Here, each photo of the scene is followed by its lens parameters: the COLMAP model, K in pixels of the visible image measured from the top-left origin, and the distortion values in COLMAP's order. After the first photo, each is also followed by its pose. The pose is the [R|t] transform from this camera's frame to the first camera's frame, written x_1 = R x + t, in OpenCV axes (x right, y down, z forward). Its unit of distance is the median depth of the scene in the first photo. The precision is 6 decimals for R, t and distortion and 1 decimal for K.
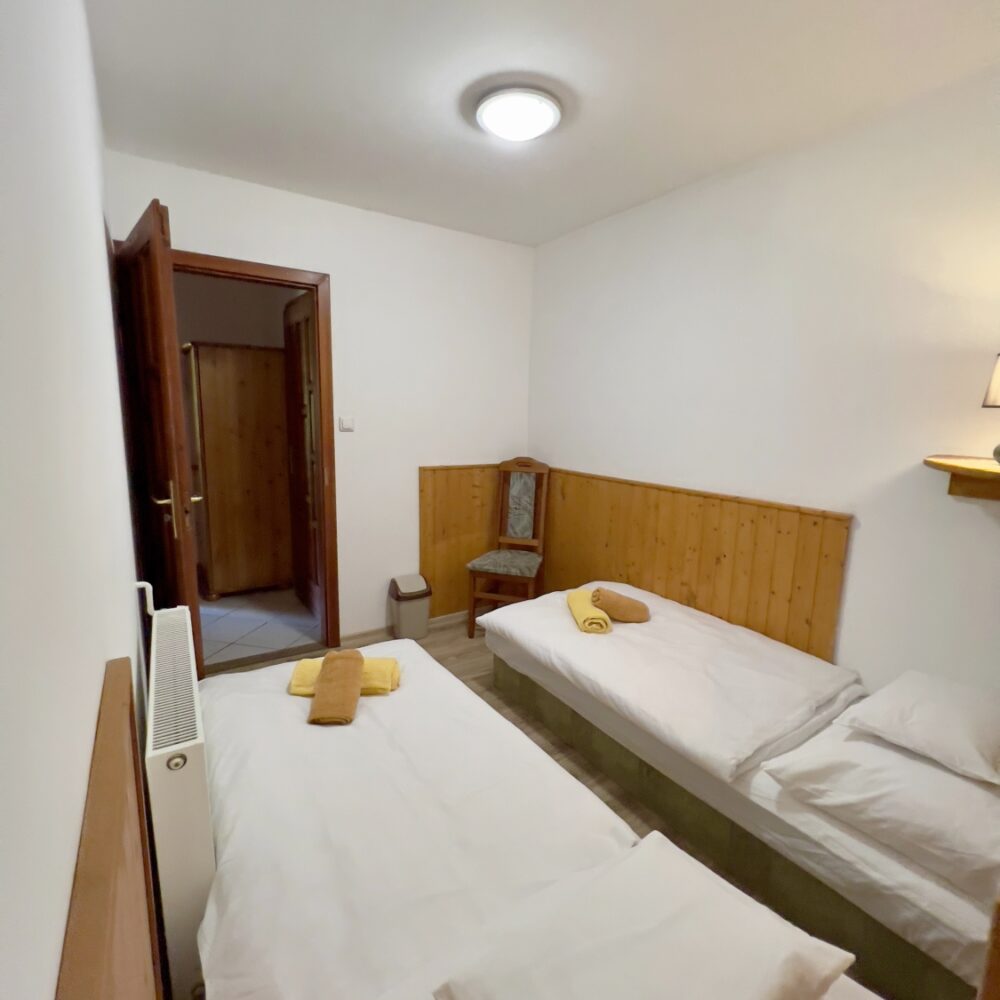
lens RADIAL K [[531.9, 0, 507.6], [0, 531.9, 495.8], [0, 0, 1]] dist [-0.003158, 0.001283]
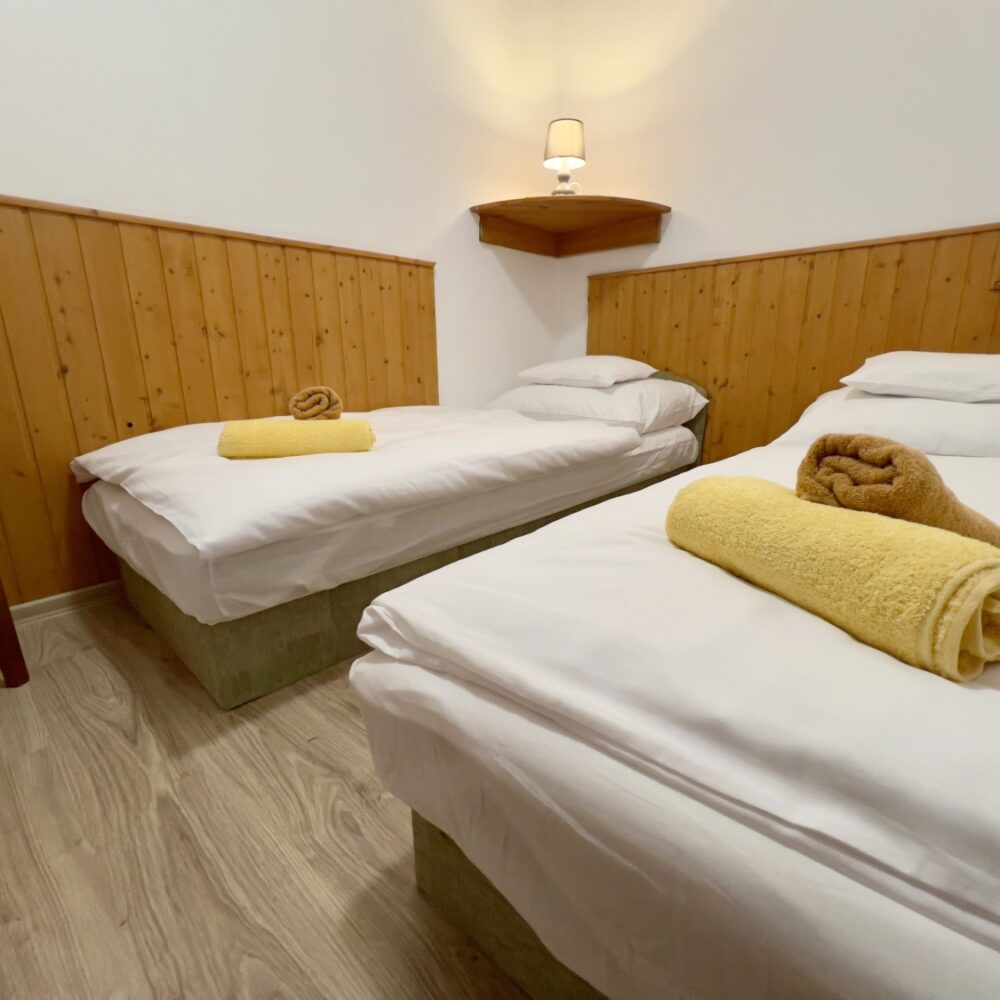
lens RADIAL K [[531.9, 0, 498.6], [0, 531.9, 495.2], [0, 0, 1]] dist [-0.003158, 0.001283]
pose [[-0.211825, -0.268004, 0.939842, -0.433964], [0.155042, 0.940271, 0.303071, 0.146819], [-0.964931, 0.209913, -0.157621, 0.971054]]
